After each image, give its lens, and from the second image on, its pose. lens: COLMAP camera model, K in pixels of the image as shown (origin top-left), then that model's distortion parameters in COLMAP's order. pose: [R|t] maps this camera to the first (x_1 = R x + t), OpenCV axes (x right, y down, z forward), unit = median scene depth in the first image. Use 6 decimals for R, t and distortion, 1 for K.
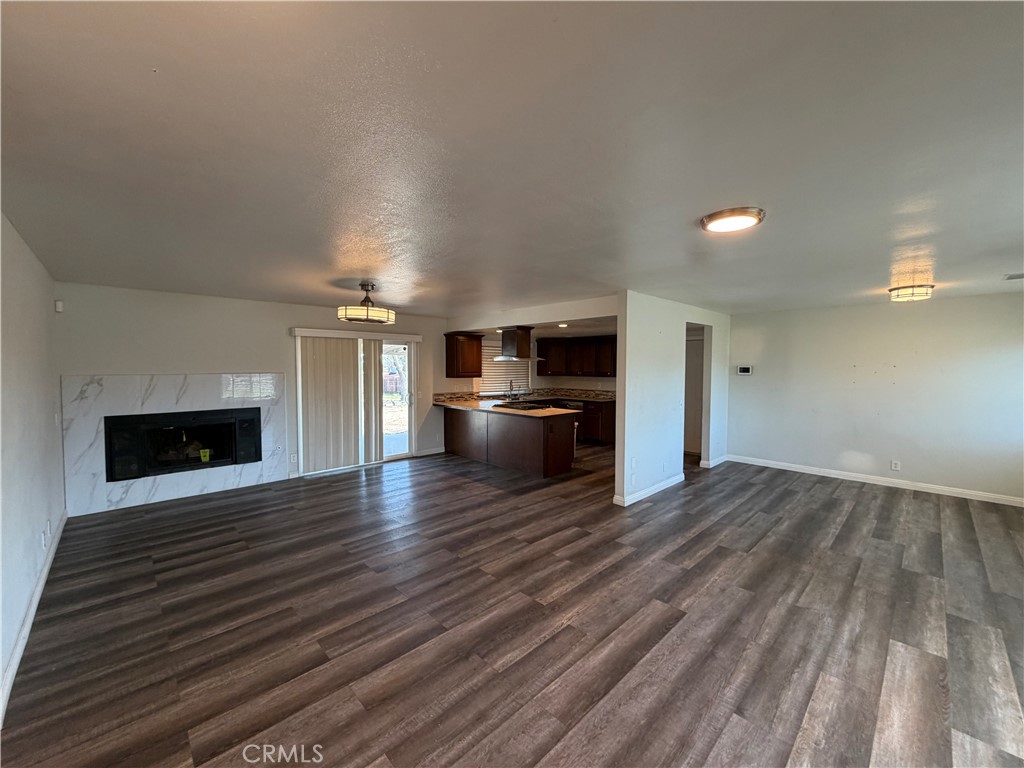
lens RADIAL K [[407.9, 0, 510.7], [0, 407.9, 378.8], [0, 0, 1]] dist [0.002690, 0.000211]
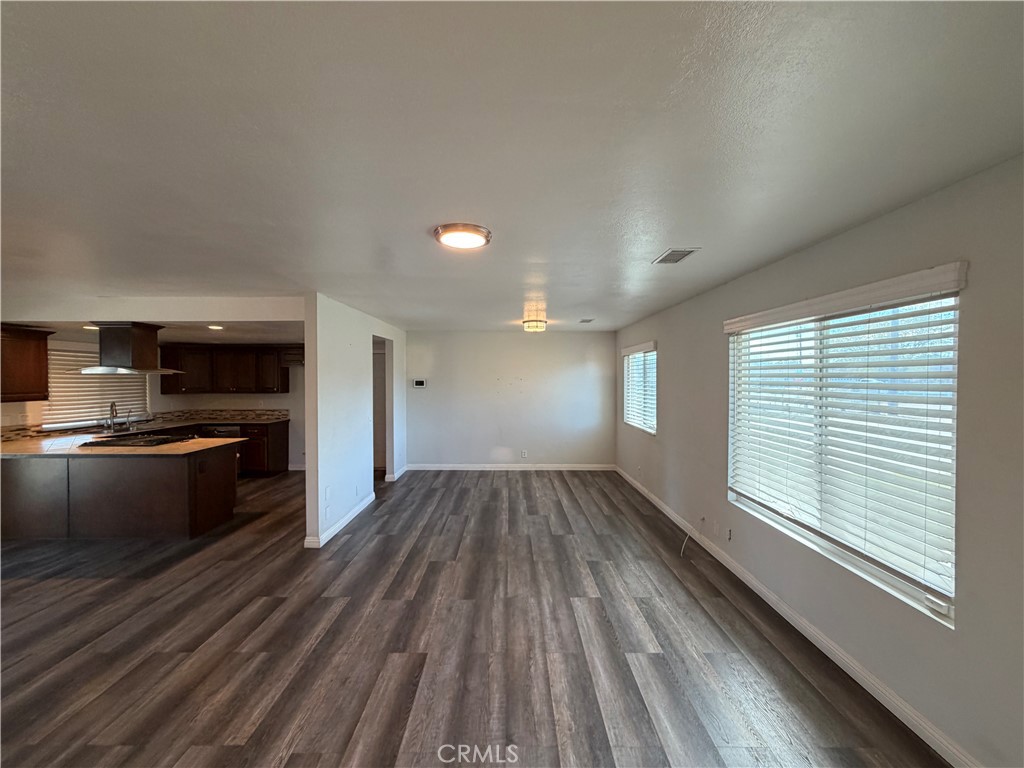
lens RADIAL K [[407.9, 0, 507.8], [0, 407.9, 382.7], [0, 0, 1]] dist [0.002690, 0.000211]
pose [[0.697099, -0.011611, 0.716881, -0.051136], [0.026503, 0.999603, -0.009582, -0.009696], [-0.716485, 0.025679, 0.697129, 0.124652]]
